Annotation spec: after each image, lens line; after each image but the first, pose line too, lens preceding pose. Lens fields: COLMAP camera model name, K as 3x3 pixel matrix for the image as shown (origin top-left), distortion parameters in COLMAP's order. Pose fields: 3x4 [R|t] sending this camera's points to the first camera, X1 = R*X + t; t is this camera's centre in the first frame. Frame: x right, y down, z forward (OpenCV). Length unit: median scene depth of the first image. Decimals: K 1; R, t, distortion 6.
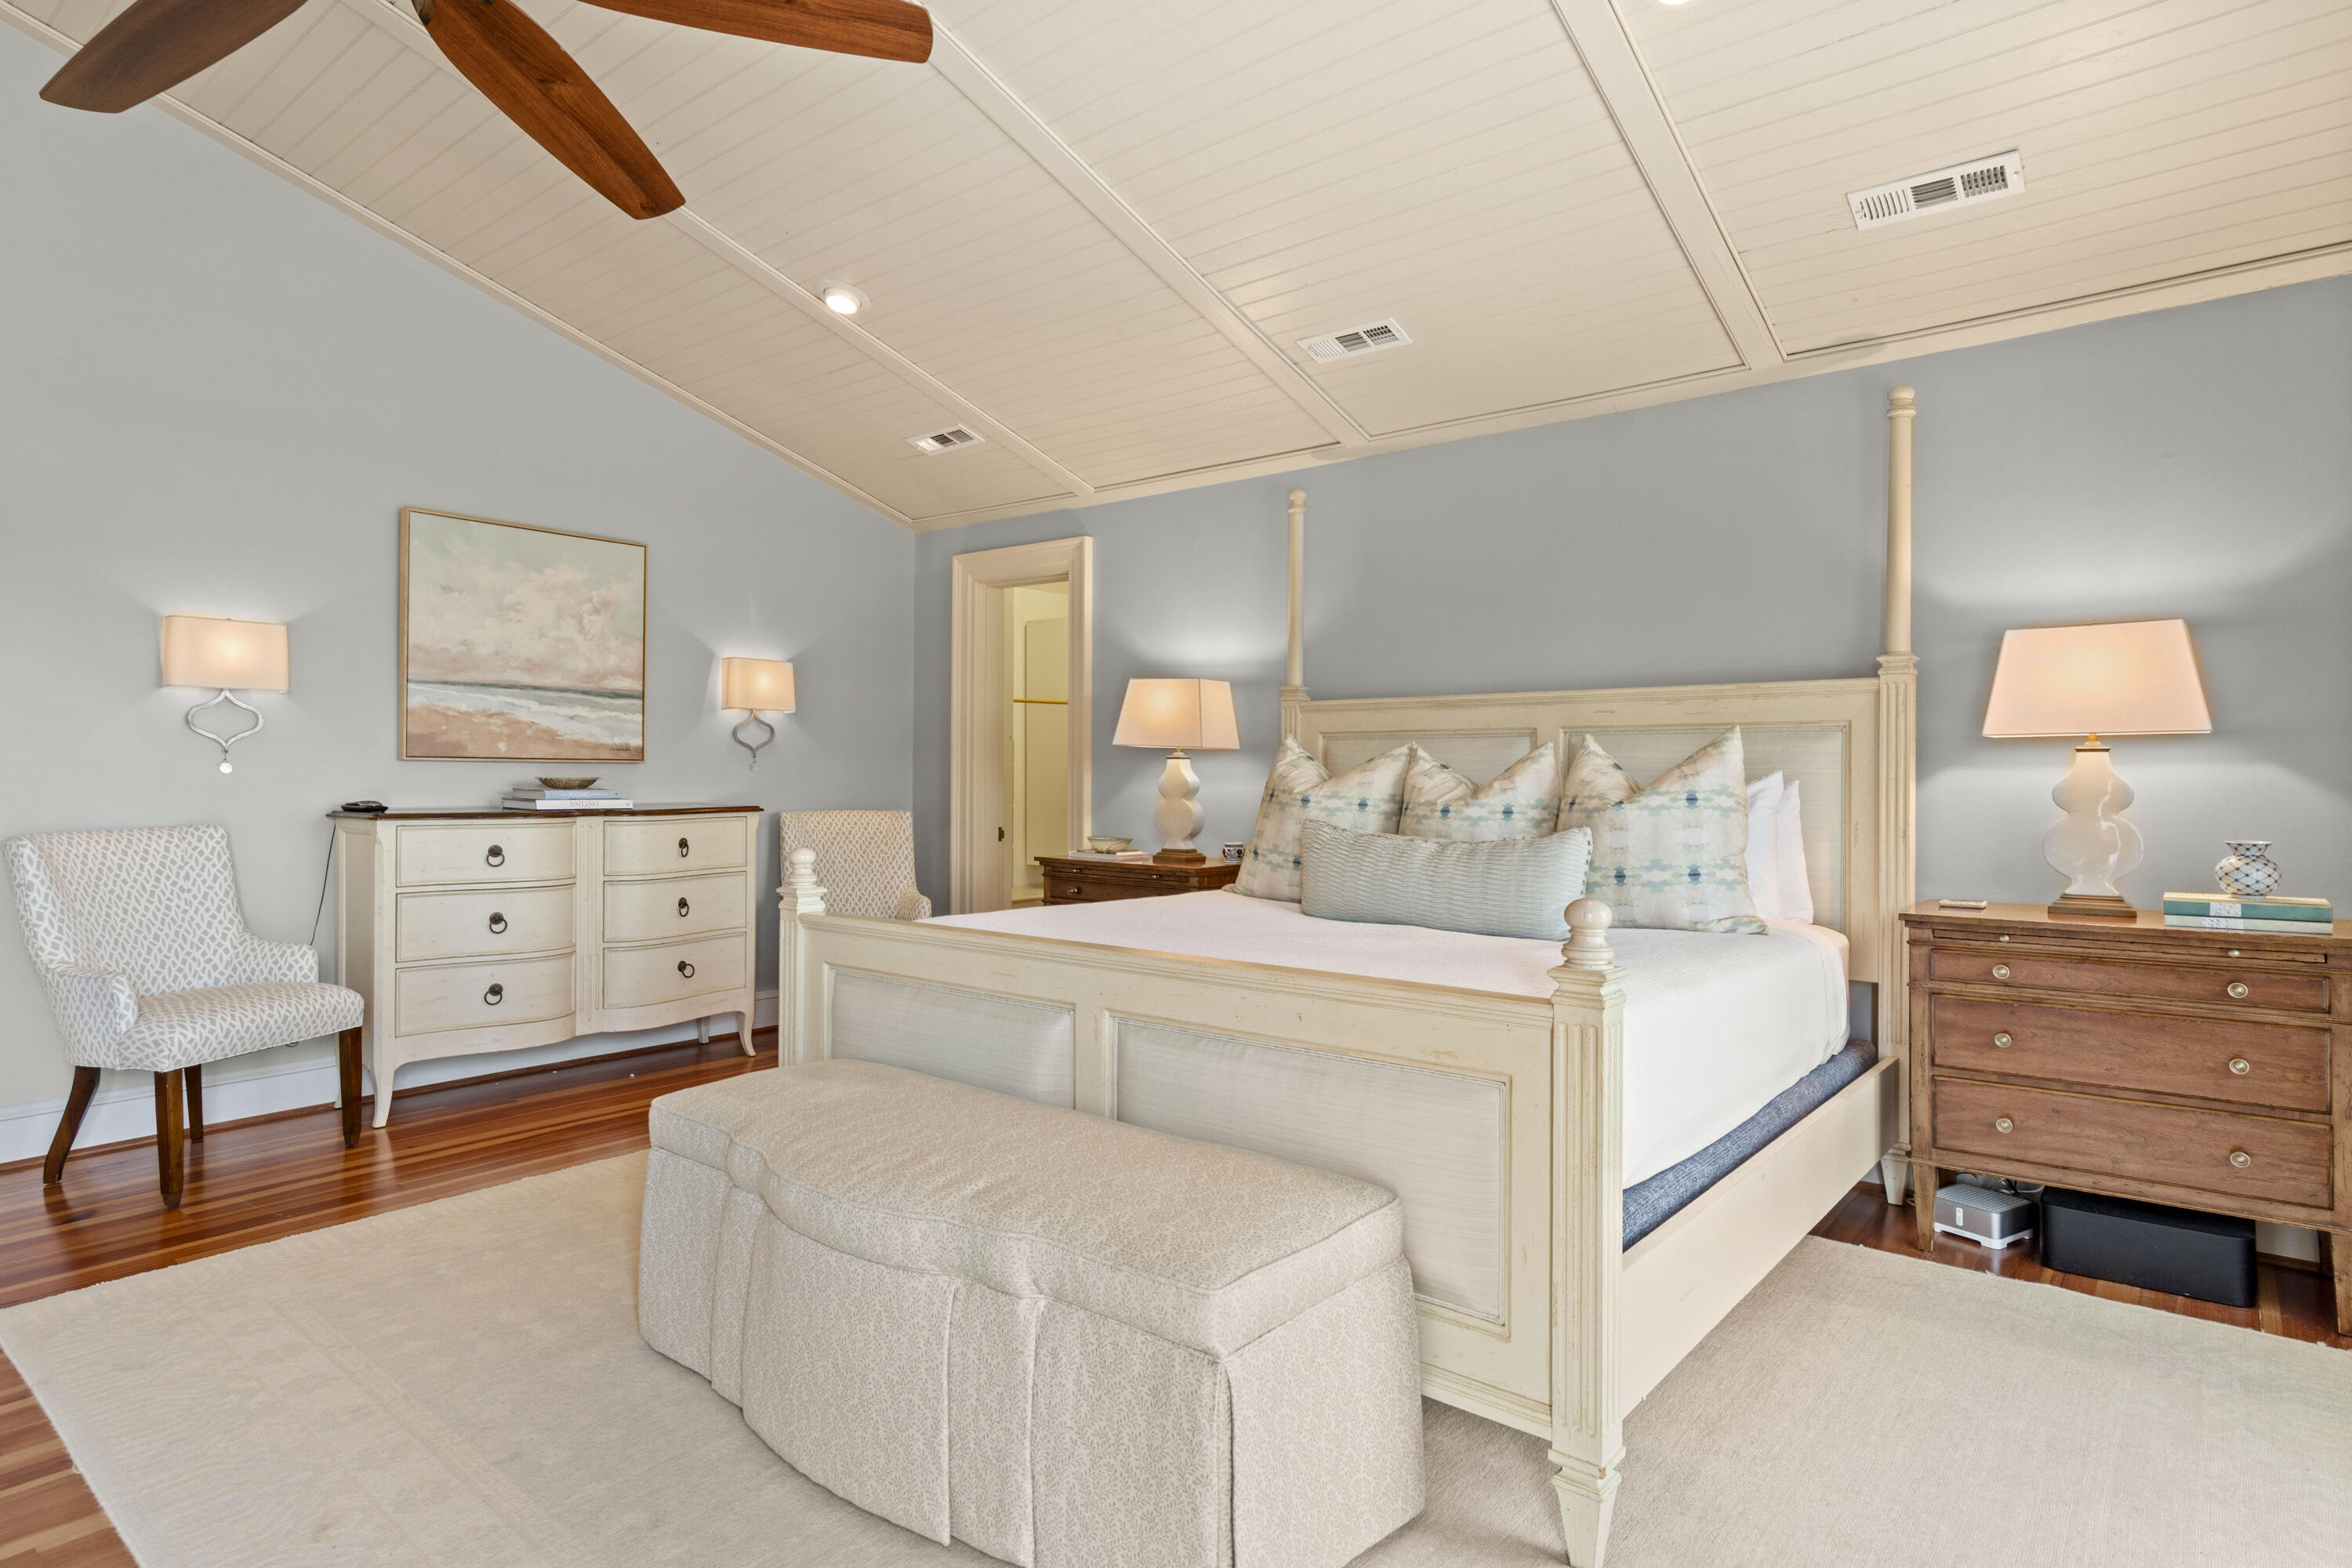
lens RADIAL K [[1238.4, 0, 1176.0], [0, 1238.4, 784.0], [0, 0, 1]] dist [-0.006549, -0.008921]
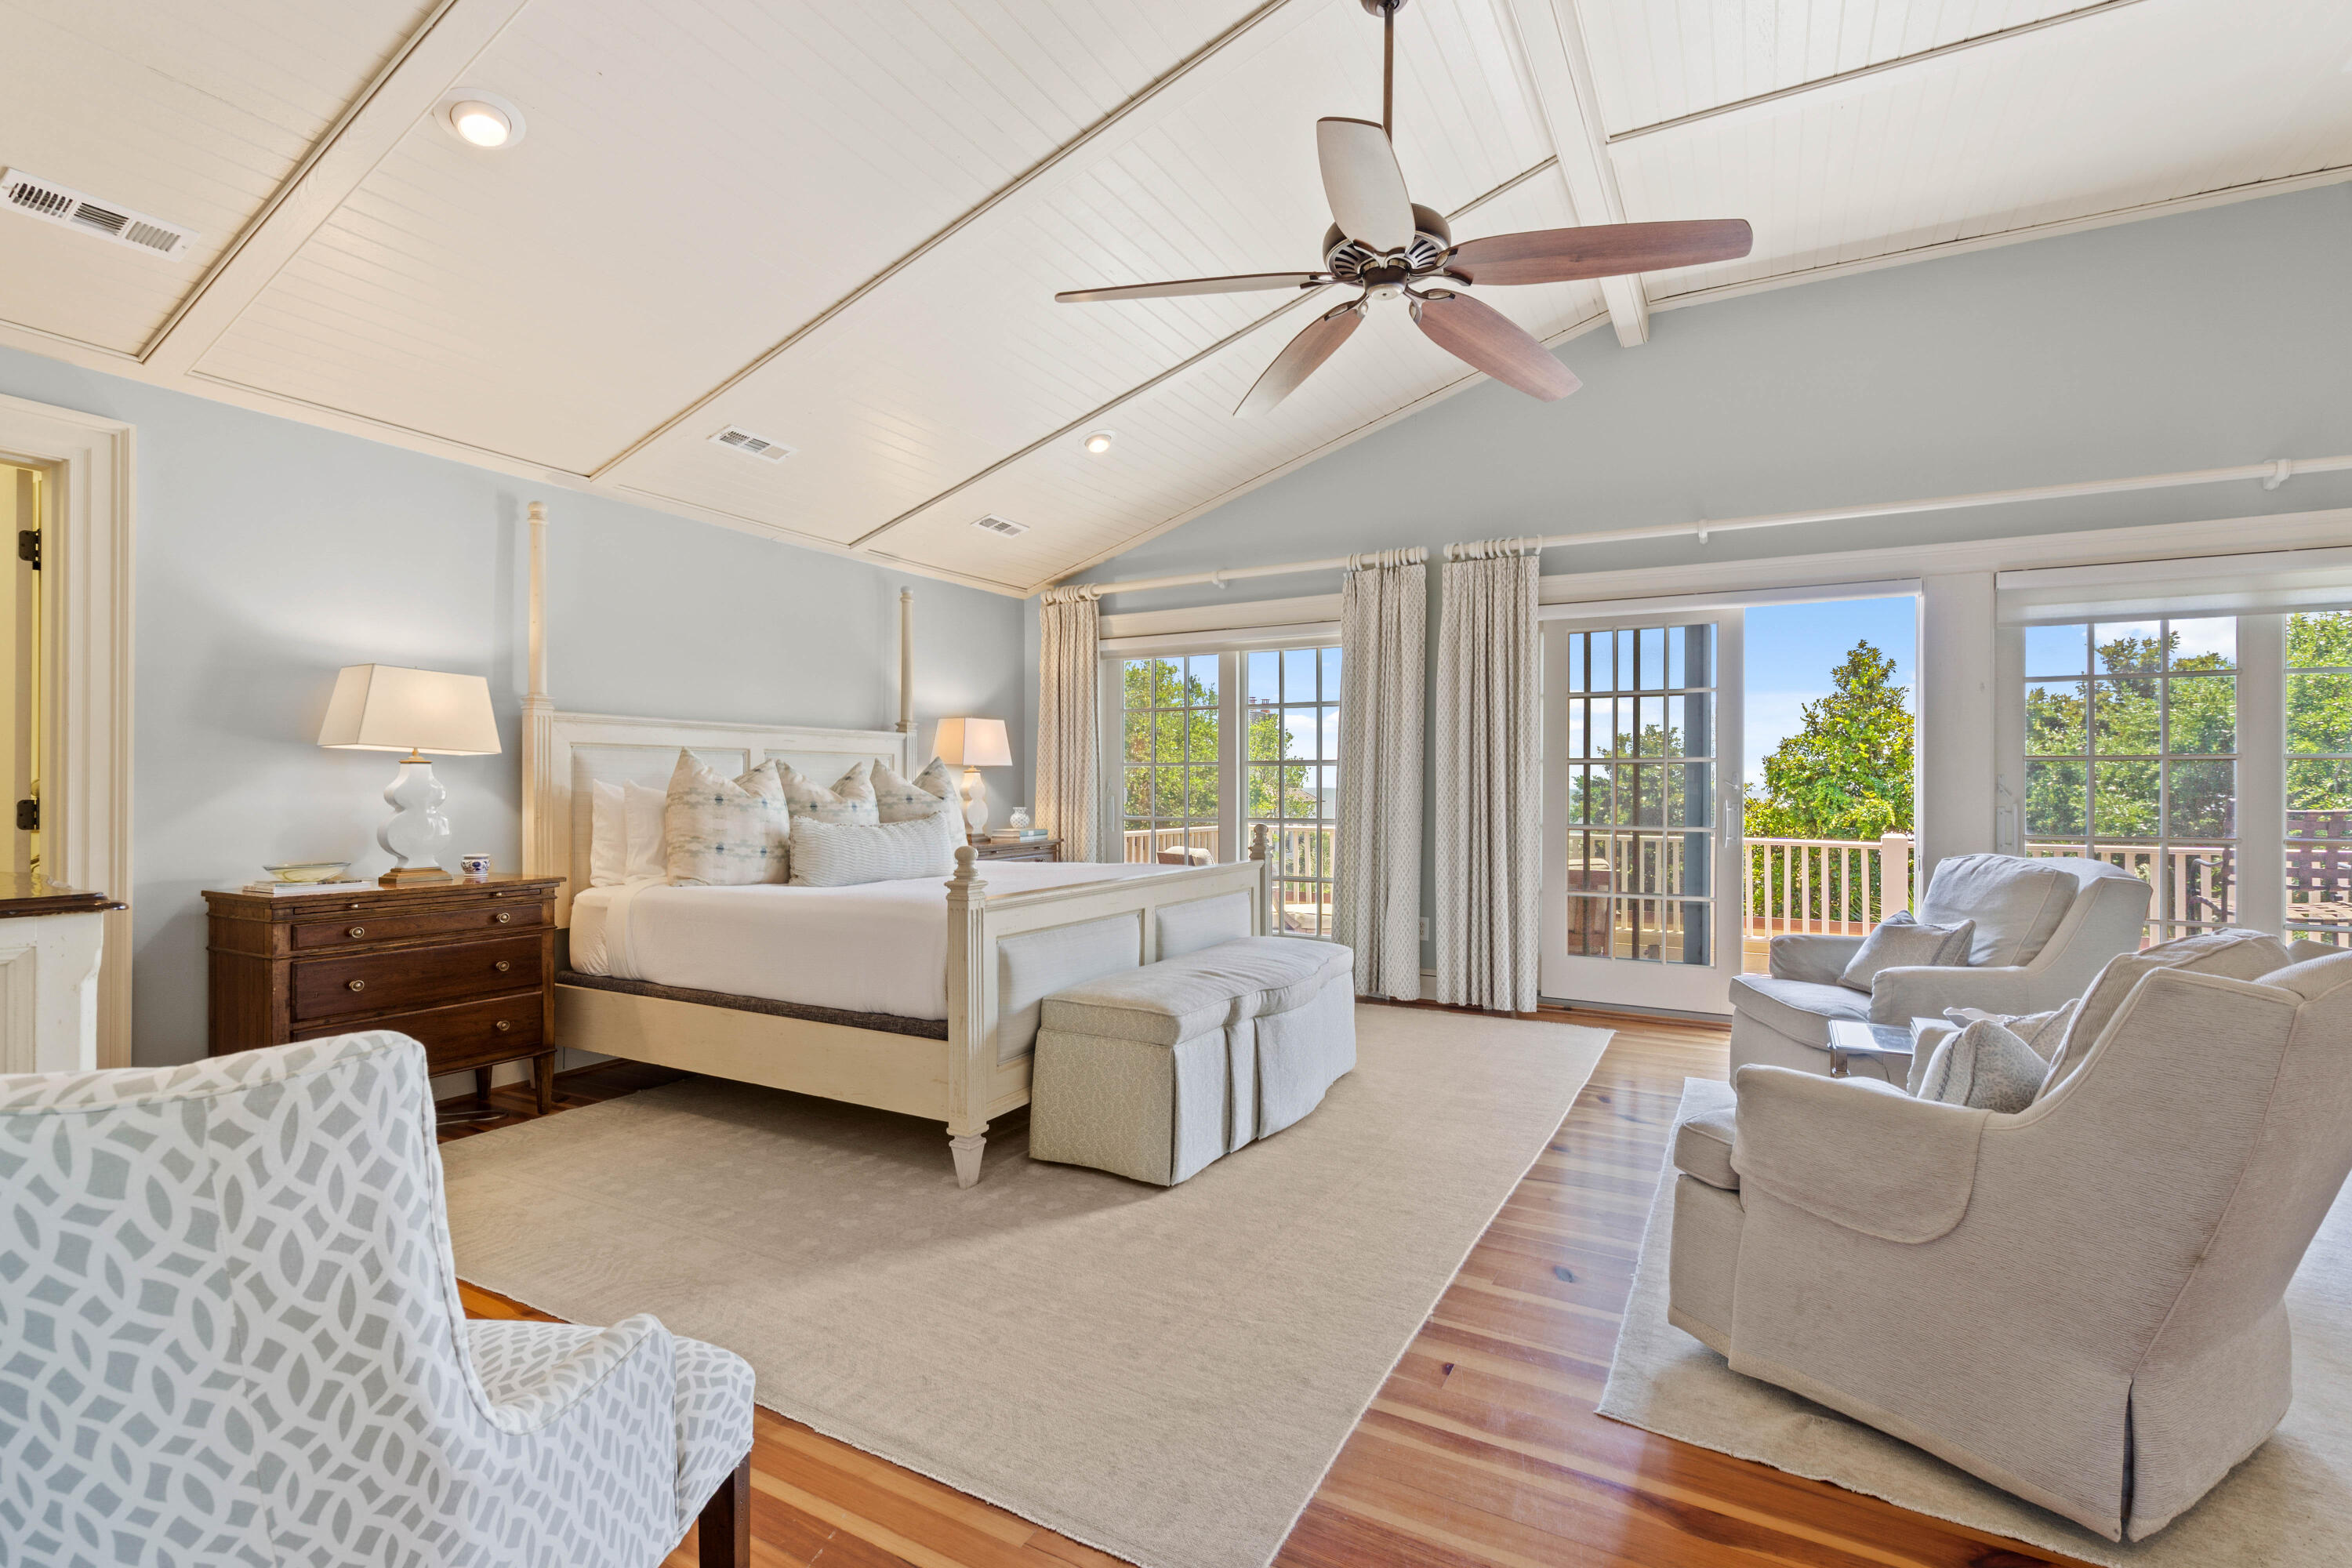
lens RADIAL K [[1088.6, 0, 1176.0], [0, 1088.6, 784.0], [0, 0, 1]] dist [-0.003443, 0.000837]
pose [[-0.187395, -0.002305, 0.982282, -0.879750], [0.004965, 0.999982, 0.003294, -0.005980], [-0.982272, 0.005494, -0.187380, 0.652748]]
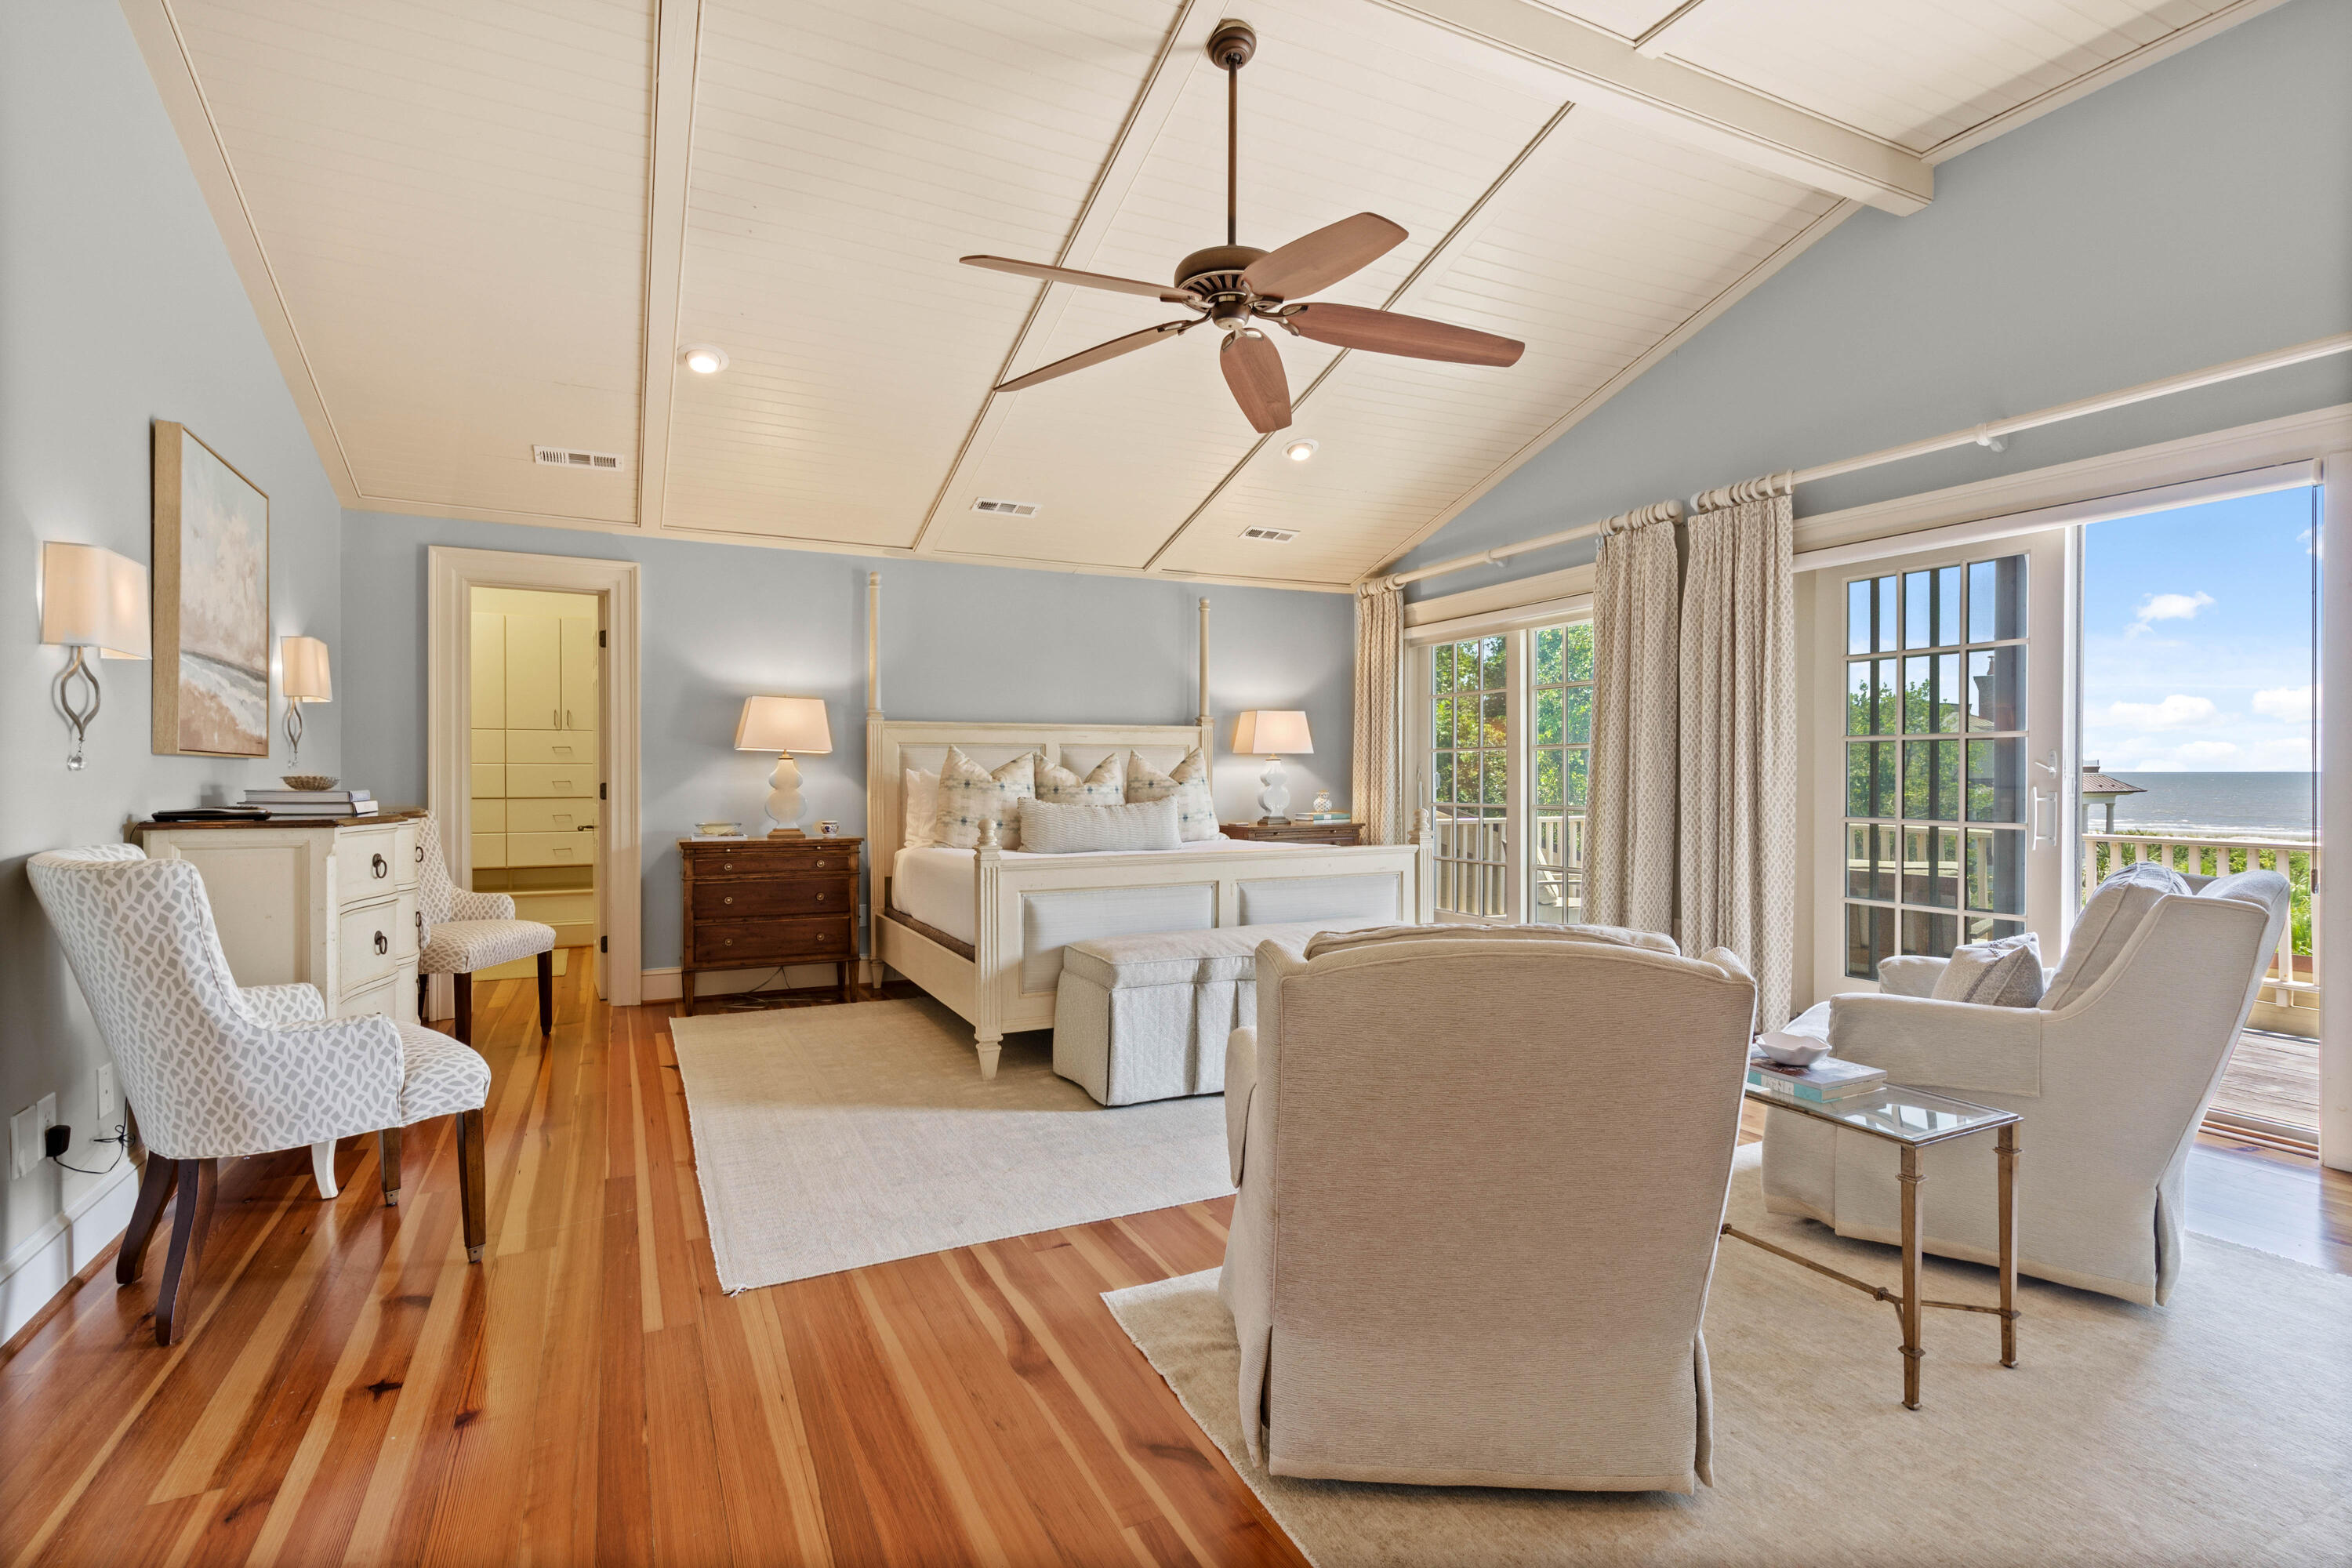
lens RADIAL K [[1135.4, 0, 1176.0], [0, 1135.4, 784.0], [0, 0, 1]] dist [-0.010765, 0.000319]
pose [[0.408472, -0.012487, 0.912685, -0.962039], [0.011400, 0.999898, 0.008578, -0.000056], [-0.912700, 0.006901, 0.408573, 0.145552]]
